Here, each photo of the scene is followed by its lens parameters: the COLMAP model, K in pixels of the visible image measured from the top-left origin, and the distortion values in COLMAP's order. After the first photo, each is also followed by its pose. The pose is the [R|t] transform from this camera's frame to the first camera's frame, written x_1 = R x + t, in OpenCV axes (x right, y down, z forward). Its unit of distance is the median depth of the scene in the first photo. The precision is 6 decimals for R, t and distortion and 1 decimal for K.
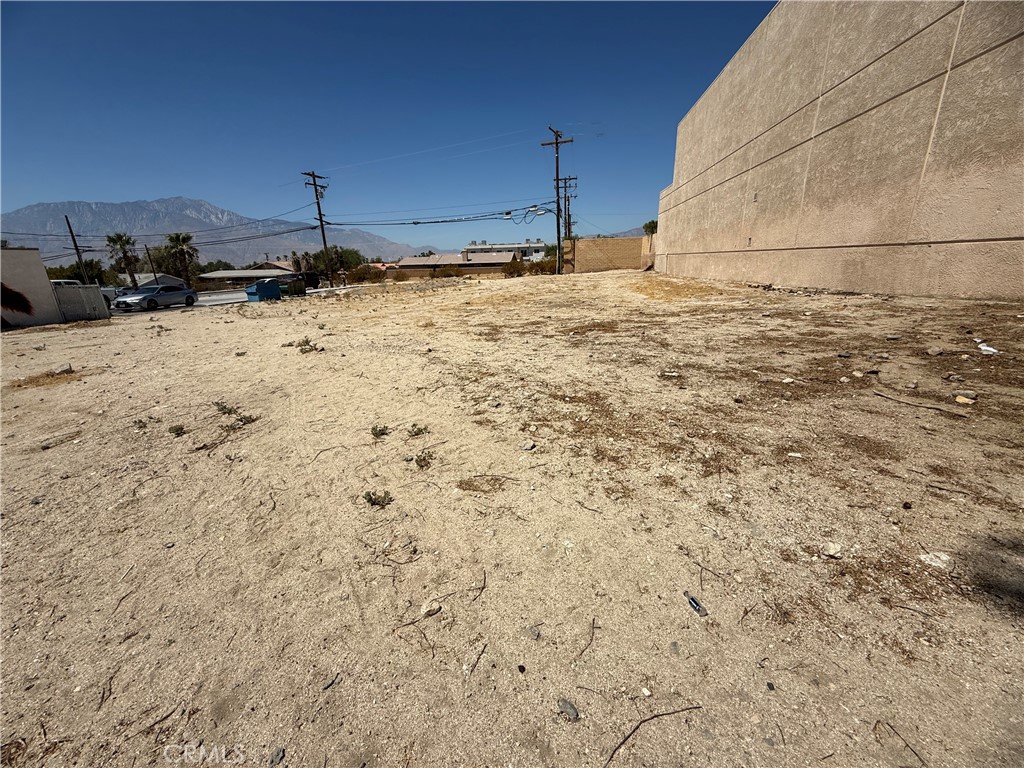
lens RADIAL K [[407.7, 0, 507.8], [0, 407.7, 385.3], [0, 0, 1]] dist [0.000385, 0.000071]
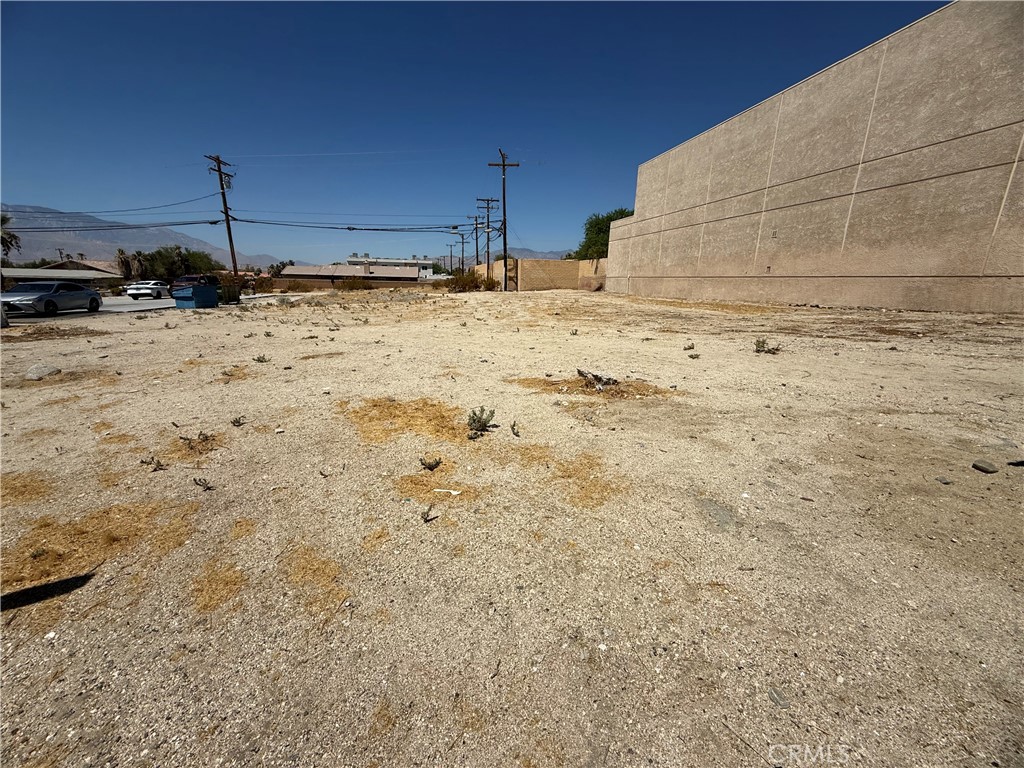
lens RADIAL K [[407.7, 0, 507.3], [0, 407.7, 384.7], [0, 0, 1]] dist [0.000385, 0.000071]
pose [[0.941642, -0.034482, 0.334845, -0.446305], [0.049695, 0.998080, -0.036968, -0.000867], [-0.332928, 0.051451, 0.941548, 0.100322]]
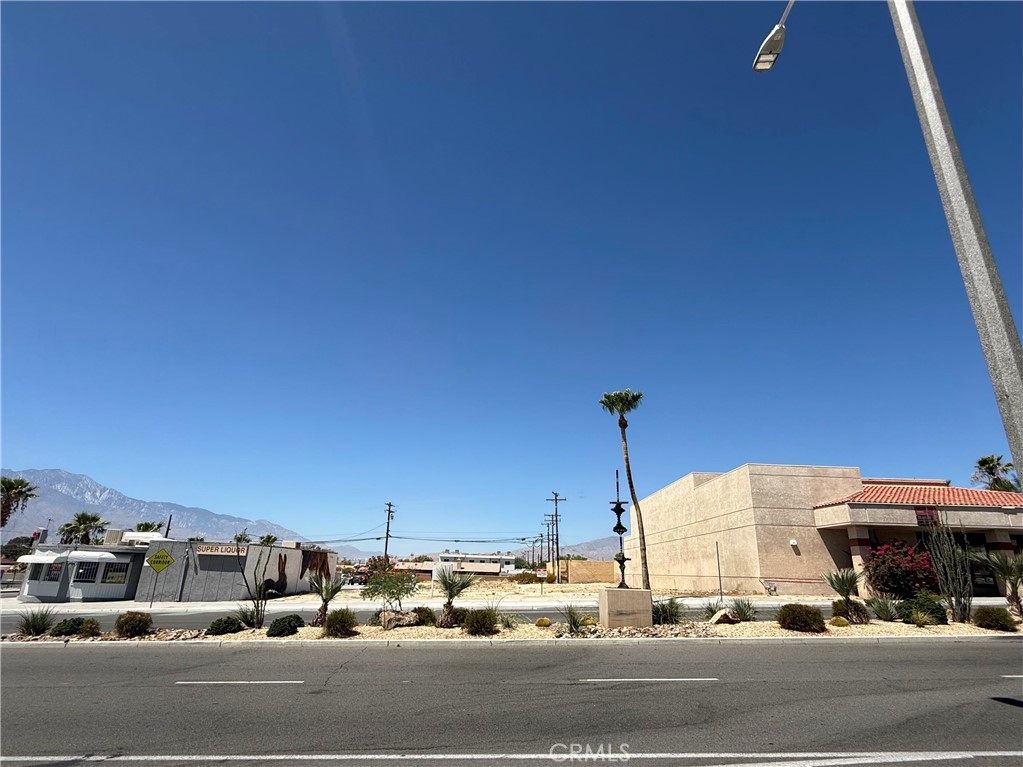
lens RADIAL K [[486.8, 0, 506.6], [0, 486.8, 425.7], [0, 0, 1]] dist [0.002400, -0.000015]
pose [[0.989233, 0.095510, 0.110888, -0.585534], [-0.018117, 0.831781, -0.554808, 0.423040], [-0.145224, 0.546825, 0.824556, -1.324935]]
